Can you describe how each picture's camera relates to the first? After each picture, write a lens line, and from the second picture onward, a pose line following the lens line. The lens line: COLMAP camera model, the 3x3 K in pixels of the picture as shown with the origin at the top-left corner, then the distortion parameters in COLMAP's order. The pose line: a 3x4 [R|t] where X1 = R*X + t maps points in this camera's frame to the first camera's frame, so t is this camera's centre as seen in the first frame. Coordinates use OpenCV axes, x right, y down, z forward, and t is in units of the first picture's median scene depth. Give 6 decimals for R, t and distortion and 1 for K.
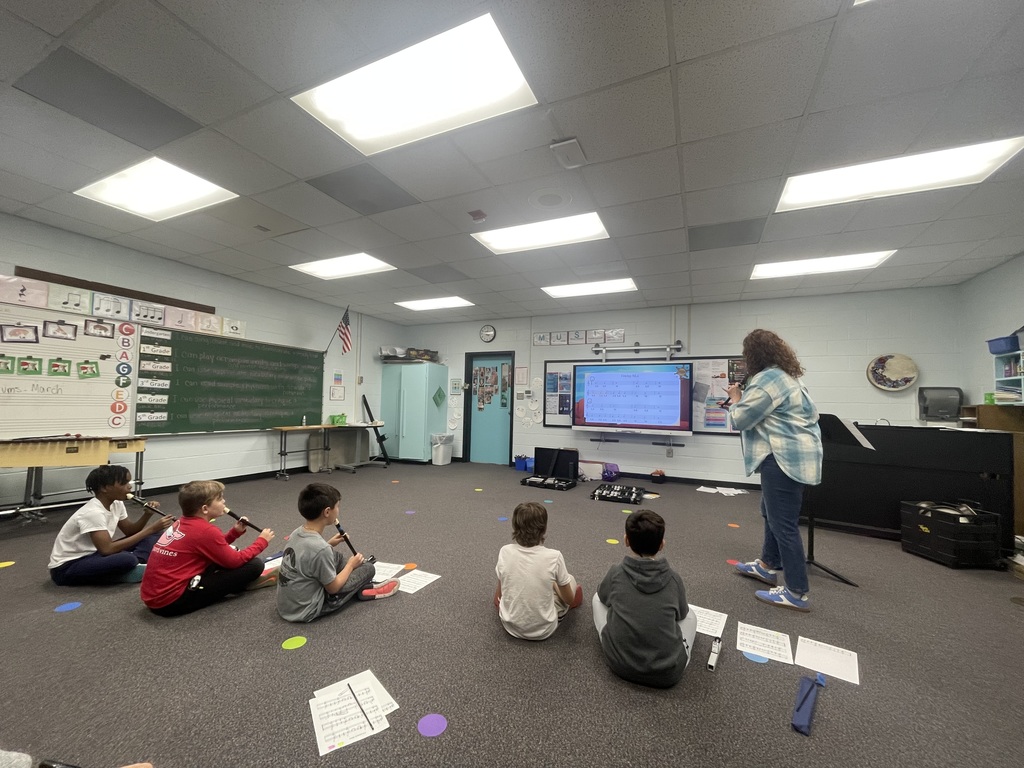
lens RADIAL K [[410.2, 0, 513.5], [0, 410.2, 384.7], [0, 0, 1]] dist [0.001024, 0.000005]
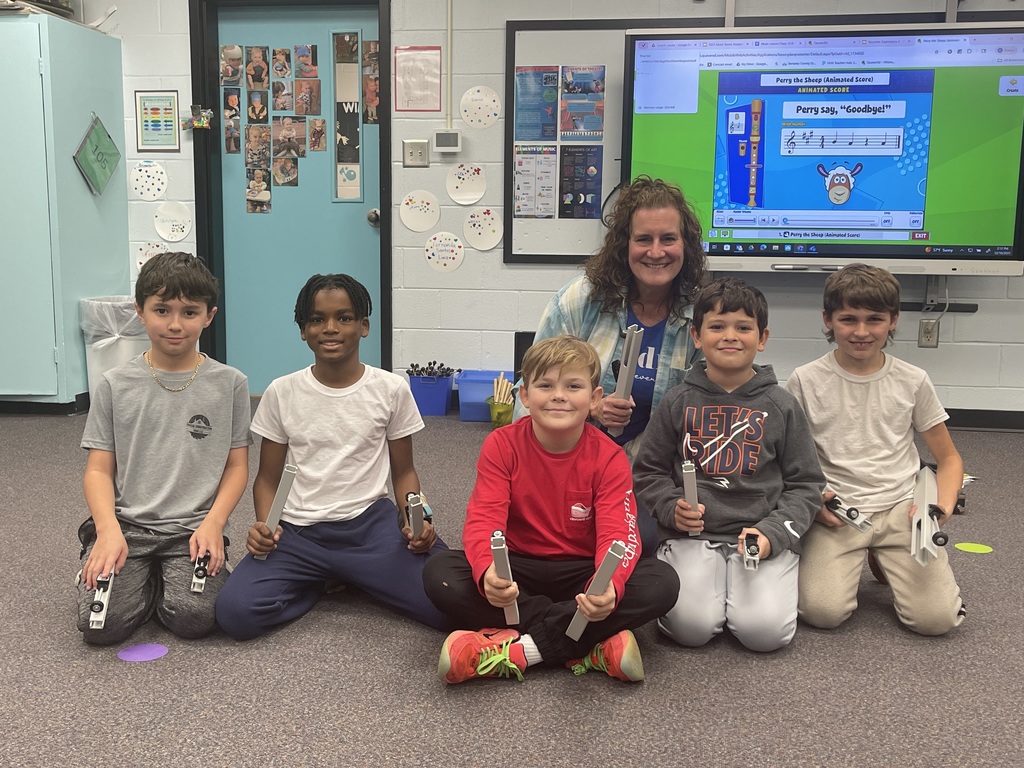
lens RADIAL K [[1048.2, 0, 511.9], [0, 1048.2, 386.6], [0, 0, 1]] dist [0.052112, 0.000000]
pose [[0.958930, -0.049810, 0.279237, -0.128488], [-0.004567, 0.981621, 0.190784, 0.045713], [-0.283607, -0.184224, 0.941078, 0.277662]]
